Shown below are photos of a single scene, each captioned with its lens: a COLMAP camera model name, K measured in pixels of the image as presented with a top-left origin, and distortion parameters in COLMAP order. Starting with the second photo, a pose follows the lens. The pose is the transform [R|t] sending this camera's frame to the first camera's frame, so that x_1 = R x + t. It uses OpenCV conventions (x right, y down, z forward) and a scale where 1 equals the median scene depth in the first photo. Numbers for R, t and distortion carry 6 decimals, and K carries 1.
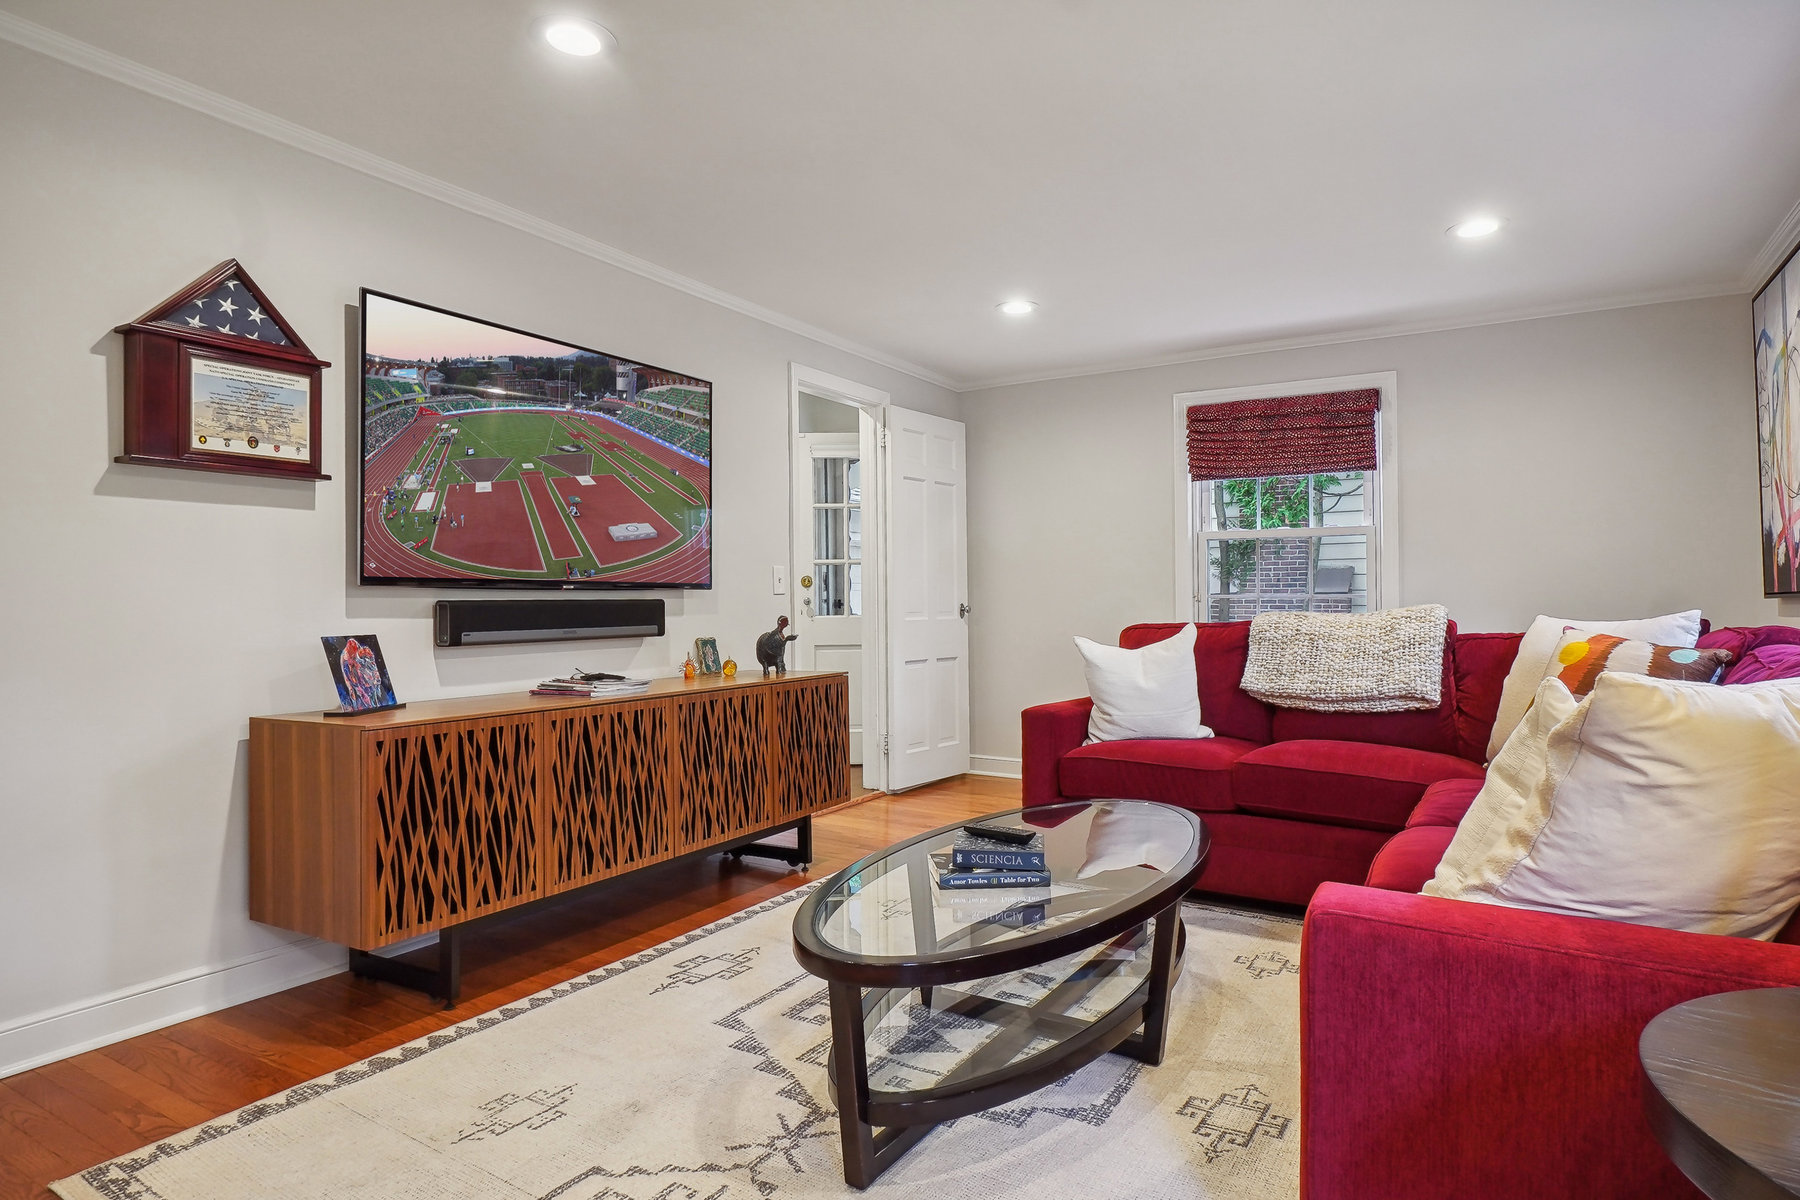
lens RADIAL K [[990.1, 0, 900.0], [0, 990.1, 600.0], [0, 0, 1]] dist [-0.002250, 0.000163]
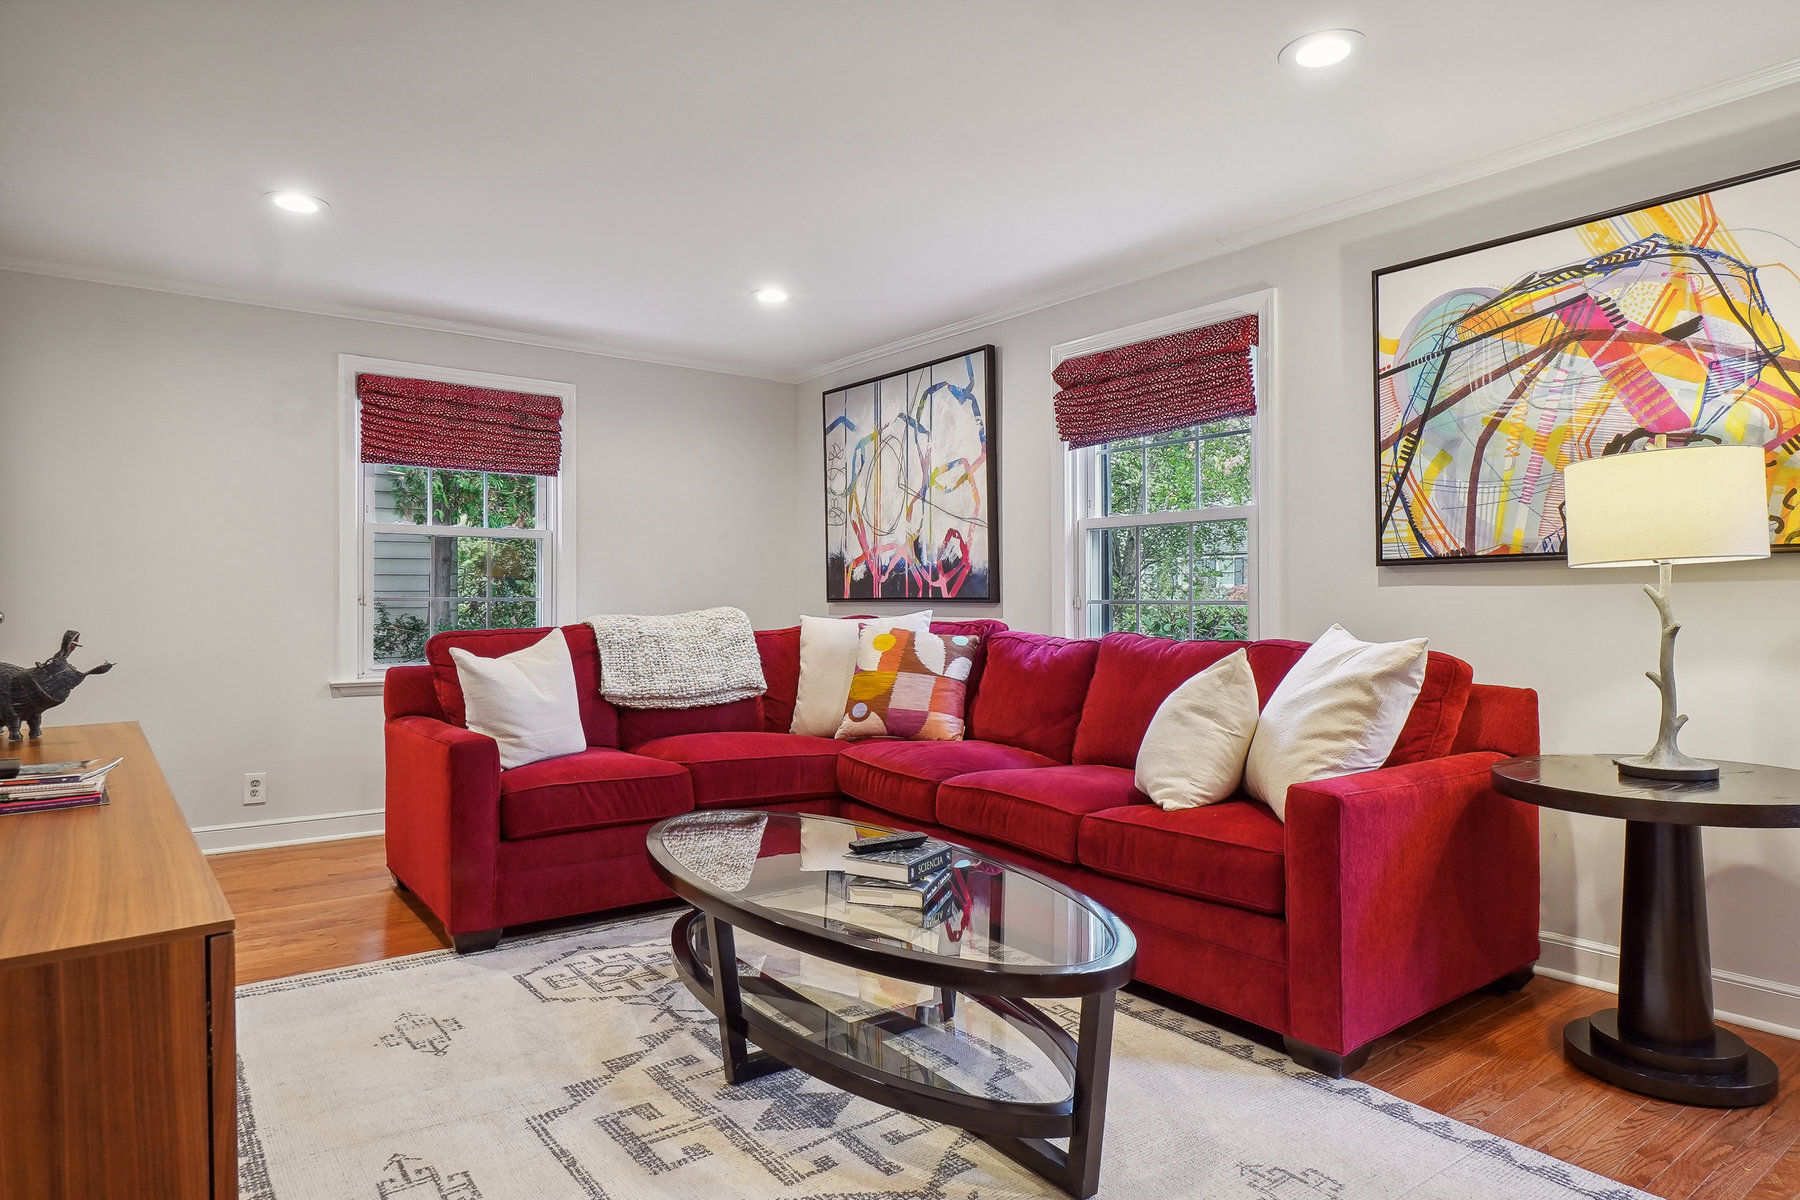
lens RADIAL K [[1042.8, 0, 855.5], [0, 1042.8, 592.1], [0, 0, 1]] dist [0.021183, -0.001129]
pose [[0.386552, 0.010961, 0.922202, -0.515882], [0.000738, 0.999925, -0.012194, 0.002135], [-0.922267, 0.005394, 0.386516, 0.384989]]
